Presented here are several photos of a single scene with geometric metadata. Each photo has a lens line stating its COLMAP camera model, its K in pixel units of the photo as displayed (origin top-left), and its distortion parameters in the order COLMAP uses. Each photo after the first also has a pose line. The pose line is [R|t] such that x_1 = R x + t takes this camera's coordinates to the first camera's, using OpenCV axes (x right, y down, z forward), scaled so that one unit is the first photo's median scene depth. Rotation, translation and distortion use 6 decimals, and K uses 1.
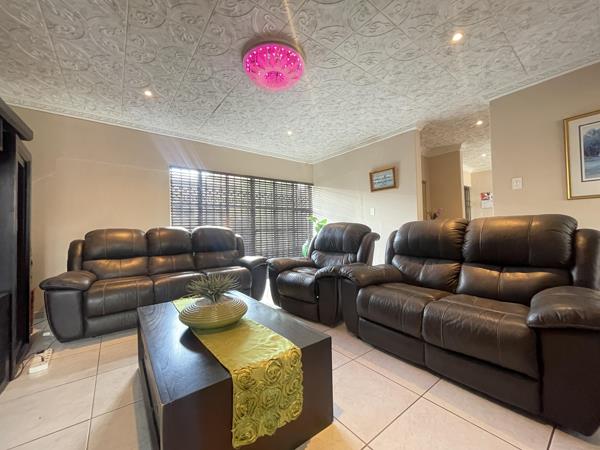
lens RADIAL K [[242.7, 0, 300.0], [0, 242.7, 225.0], [0, 0, 1]] dist [-0.000354, -0.000060]
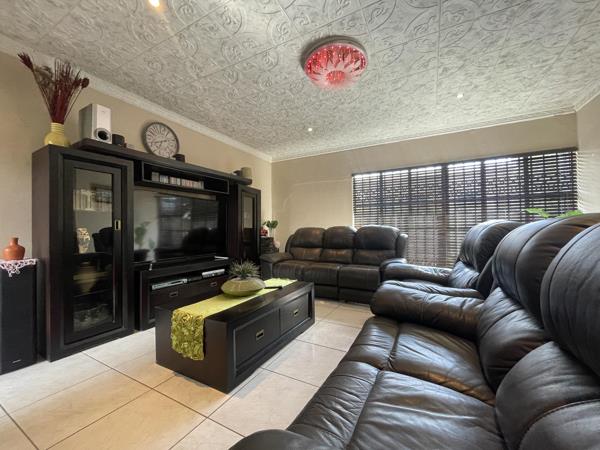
lens RADIAL K [[242.7, 0, 300.0], [0, 242.7, 225.0], [0, 0, 1]] dist [-0.000354, -0.000060]
pose [[0.415271, -0.005101, -0.909684, 0.381613], [0.015084, 0.999885, 0.001279, -0.000906], [0.909573, -0.014253, 0.415300, 0.236812]]
